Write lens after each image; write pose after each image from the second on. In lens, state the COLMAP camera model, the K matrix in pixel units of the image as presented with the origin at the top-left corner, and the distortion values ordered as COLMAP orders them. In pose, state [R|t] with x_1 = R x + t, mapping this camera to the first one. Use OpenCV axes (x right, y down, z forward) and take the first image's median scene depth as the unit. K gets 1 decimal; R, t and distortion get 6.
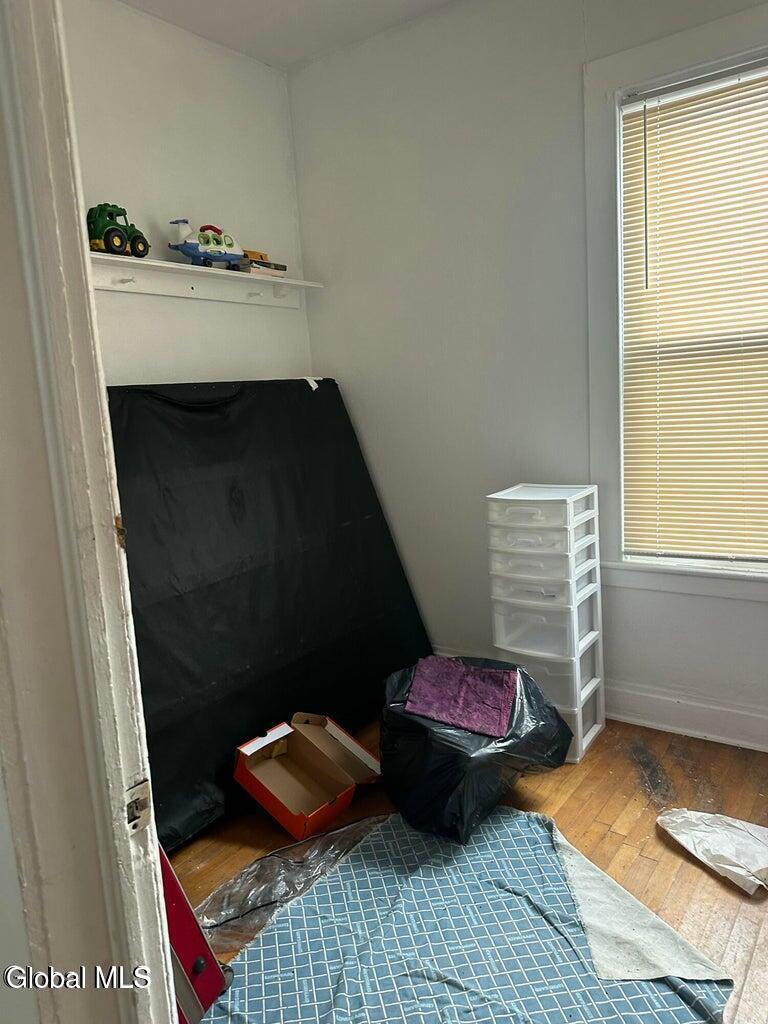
lens RADIAL K [[724.8, 0, 380.8], [0, 724.8, 512.3], [0, 0, 1]] dist [0.042315, -0.060884]
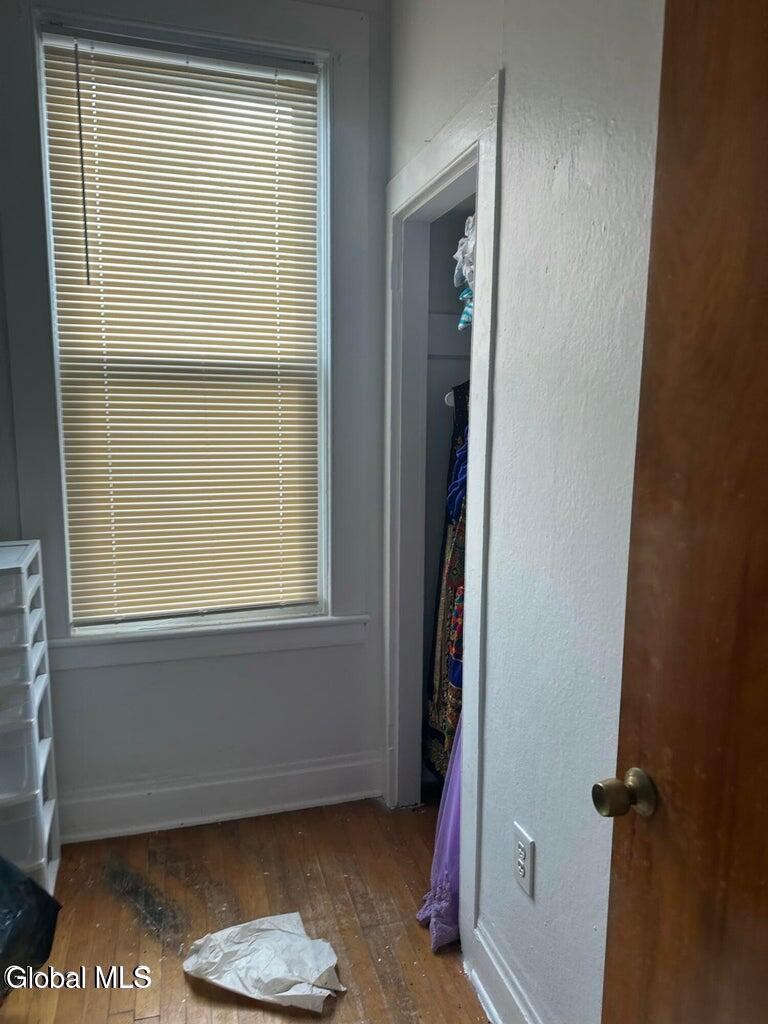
lens RADIAL K [[724.8, 0, 380.8], [0, 724.8, 512.3], [0, 0, 1]] dist [0.042315, -0.060884]
pose [[0.601238, -0.053945, 0.797247, -0.082948], [0.064913, 0.997718, 0.018556, -0.060564], [-0.796429, 0.040595, 0.603368, 0.303011]]
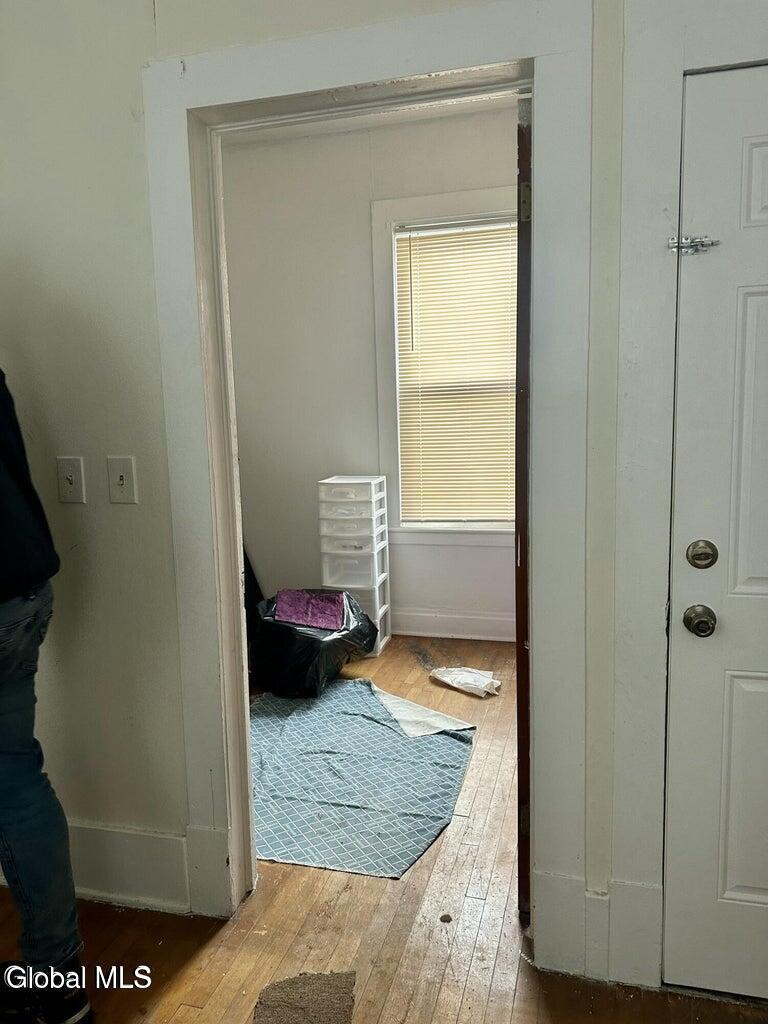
lens RADIAL K [[741.3, 0, 384.8], [0, 741.3, 525.8], [0, 0, 1]] dist [0.046566, -0.000186]
pose [[0.935766, -0.014188, 0.352335, -0.269631], [0.021743, 0.999611, -0.017495, 0.100388], [-0.351950, 0.024032, 0.935710, -0.482950]]
